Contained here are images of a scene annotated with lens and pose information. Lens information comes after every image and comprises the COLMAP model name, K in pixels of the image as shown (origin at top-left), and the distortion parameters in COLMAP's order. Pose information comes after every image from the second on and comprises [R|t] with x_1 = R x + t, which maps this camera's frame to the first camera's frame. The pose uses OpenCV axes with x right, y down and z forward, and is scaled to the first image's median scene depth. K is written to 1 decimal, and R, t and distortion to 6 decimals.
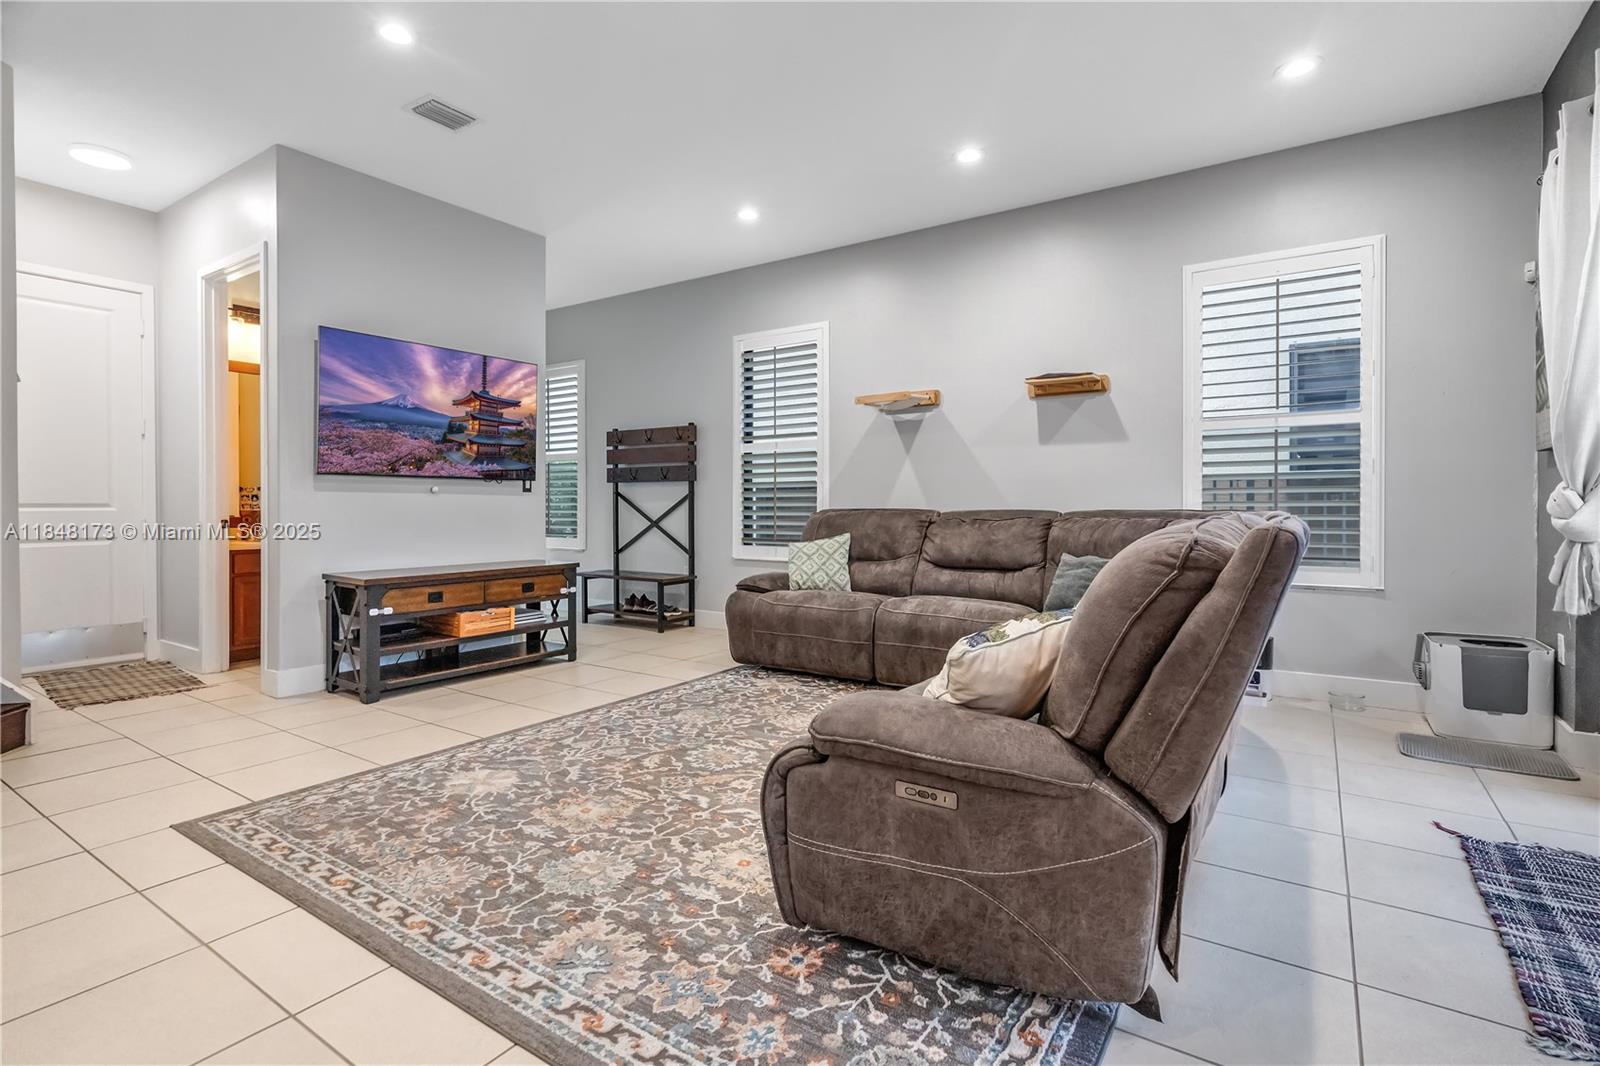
lens RADIAL K [[754.3, 0, 803.6], [0, 754.3, 505.5], [0, 0, 1]] dist [0.002162, 0.000516]
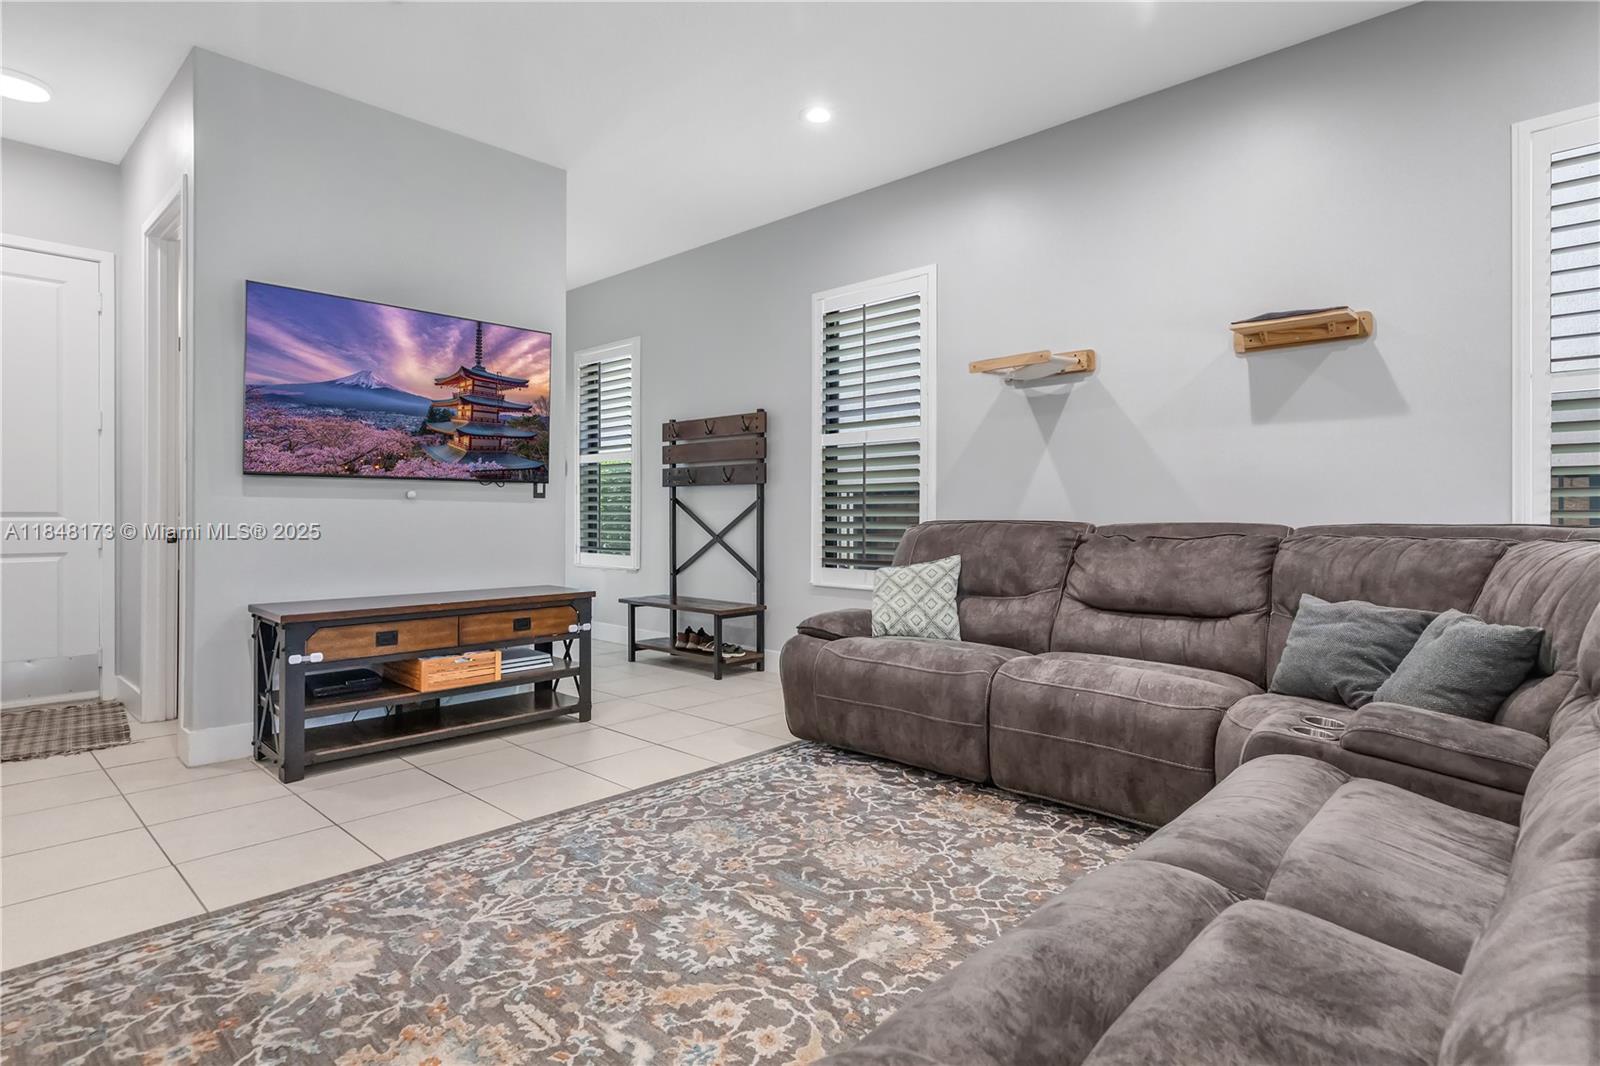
lens RADIAL K [[821.0, 0, 801.8], [0, 821.0, 512.6], [0, 0, 1]] dist [0.001541, -0.000701]
pose [[0.986468, 0.000789, -0.163951, 0.047915], [-0.001176, 0.999997, -0.002263, -0.001344], [0.163949, 0.002425, 0.986466, 0.259322]]
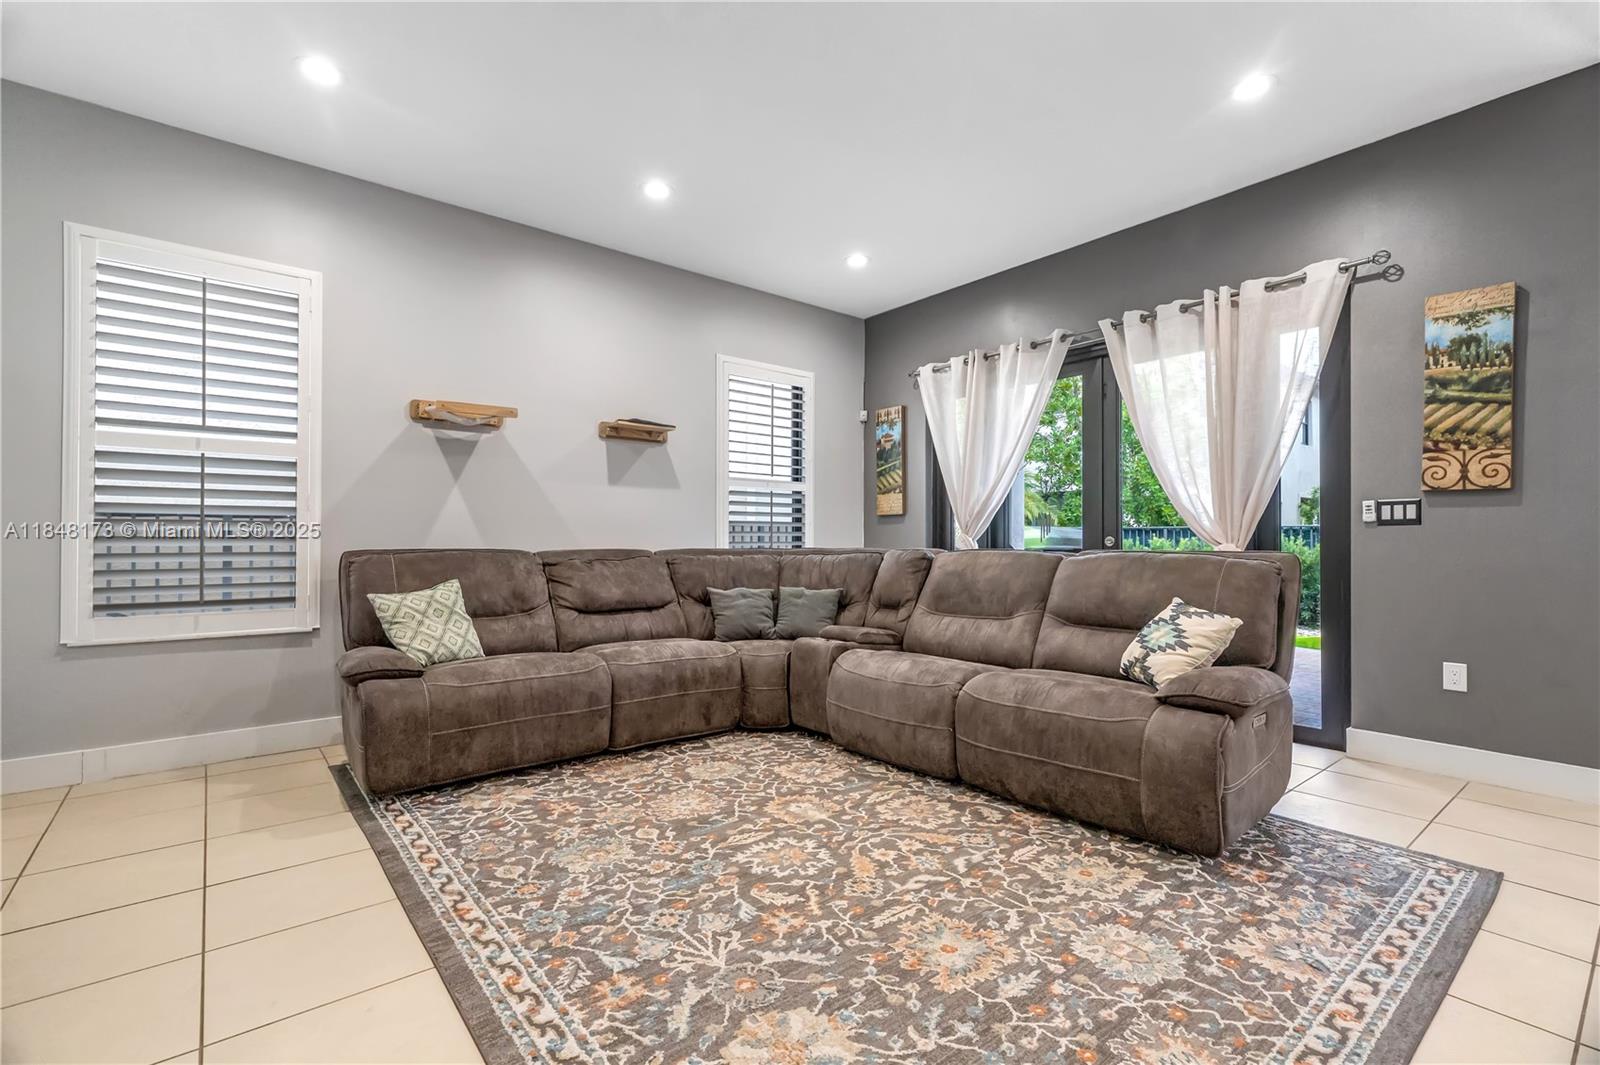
lens RADIAL K [[709.9, 0, 783.1], [0, 709.9, 540.1], [0, 0, 1]] dist [0.003887, 0.000536]
pose [[0.311039, 0.007716, 0.950366, -0.591054], [0.000389, 0.999966, -0.008246, 0.001477], [-0.950397, 0.002935, 0.311025, 0.544086]]
